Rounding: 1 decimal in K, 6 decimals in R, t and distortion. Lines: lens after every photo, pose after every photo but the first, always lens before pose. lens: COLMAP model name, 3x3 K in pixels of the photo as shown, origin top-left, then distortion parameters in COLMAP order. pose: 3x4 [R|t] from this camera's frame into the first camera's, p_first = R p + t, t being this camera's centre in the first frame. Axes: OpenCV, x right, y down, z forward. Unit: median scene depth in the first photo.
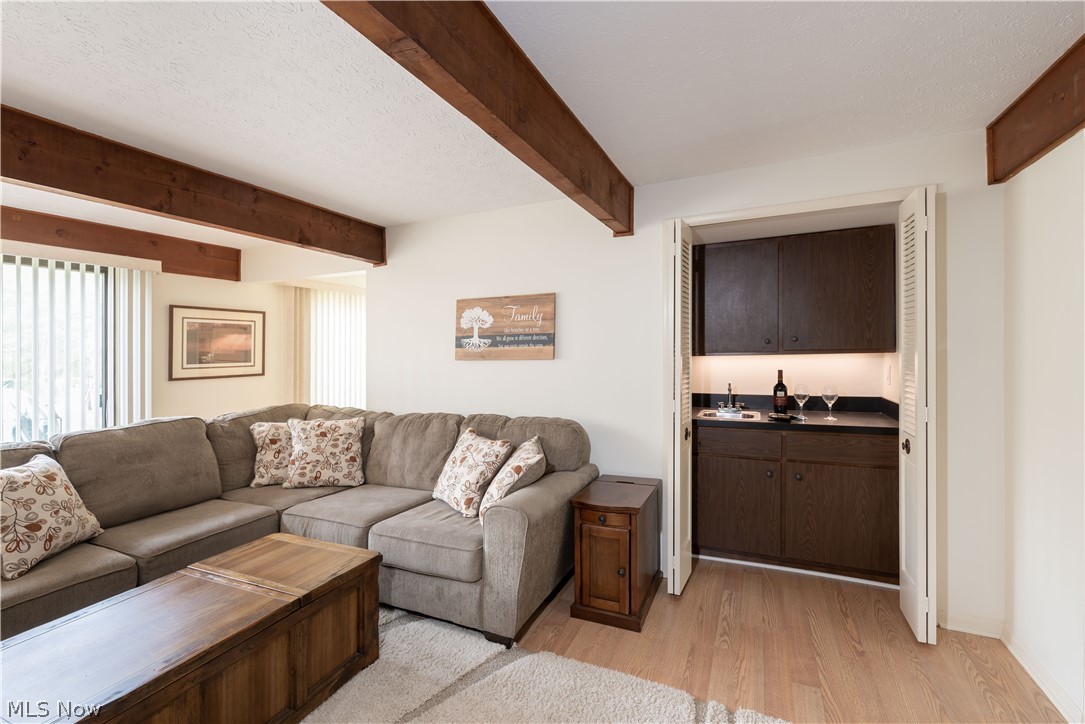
lens RADIAL K [[476.4, 0, 540.1], [0, 476.4, 353.6], [0, 0, 1]] dist [-0.002566, -0.000333]
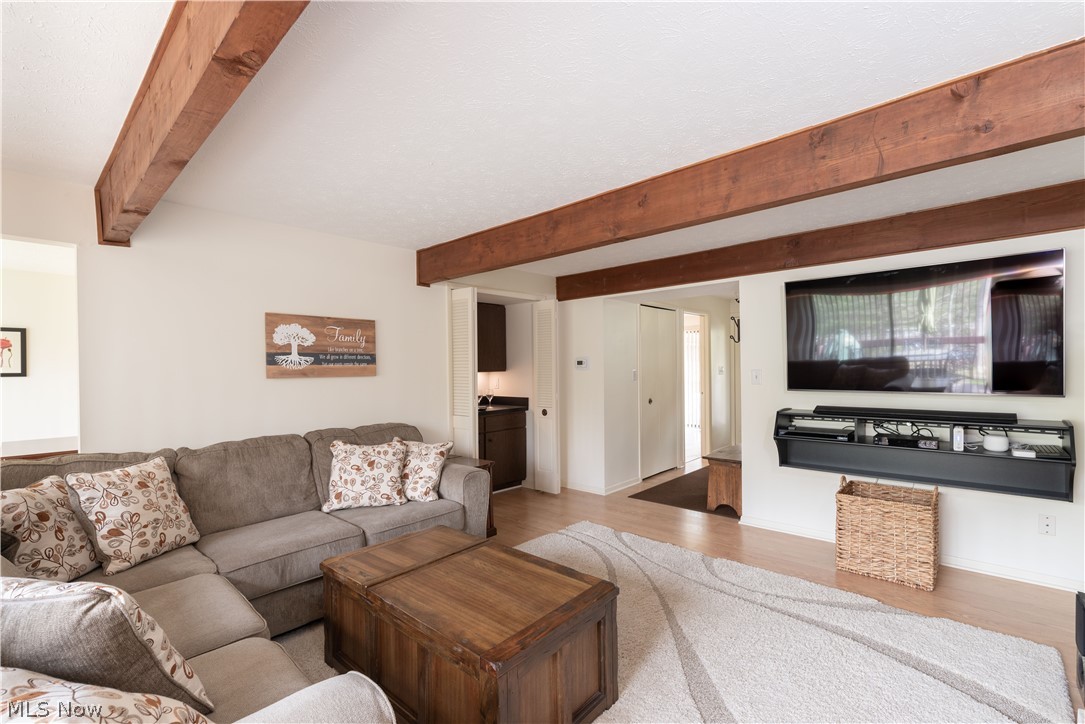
lens RADIAL K [[476.4, 0, 544.9], [0, 476.4, 371.4], [0, 0, 1]] dist [-0.002566, -0.000333]
pose [[0.301339, 0.007037, 0.953491, -0.936441], [0.013649, 0.999838, -0.011693, 0.019537], [-0.953419, 0.016537, 0.301195, 0.222633]]
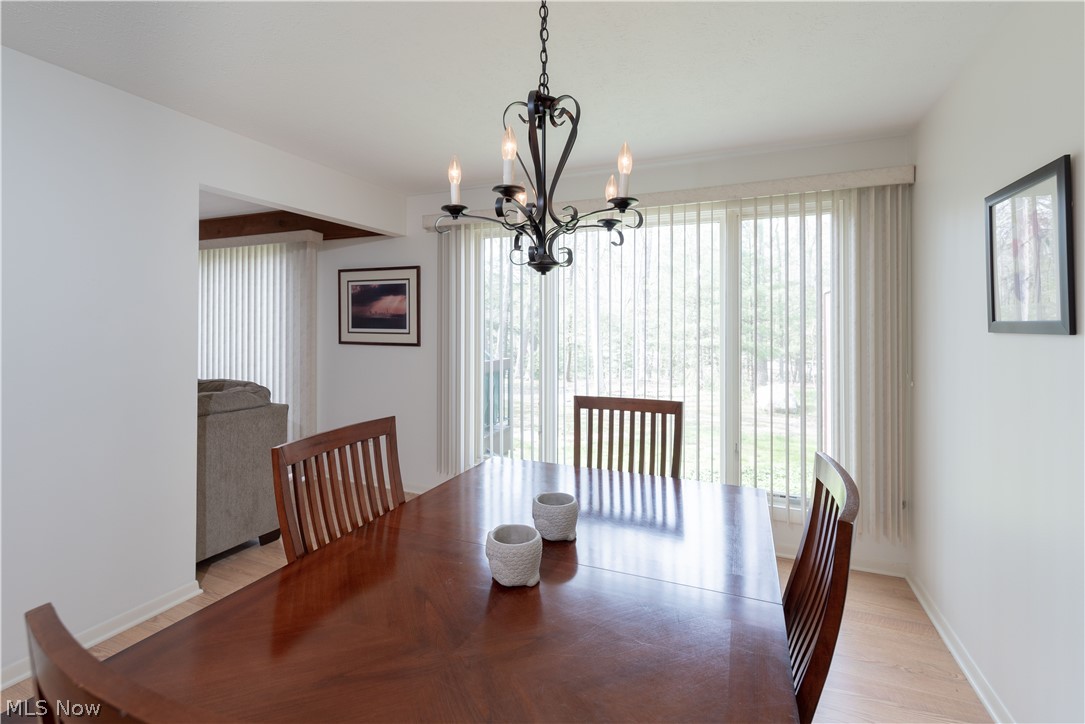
lens RADIAL K [[476.4, 0, 552.3], [0, 476.4, 321.9], [0, 0, 1]] dist [-0.002566, -0.000333]
pose [[0.045899, 0.012820, -0.998864, 0.326748], [-0.014005, 0.999828, 0.012189, -0.010930], [0.998848, 0.013429, 0.046071, 1.717986]]
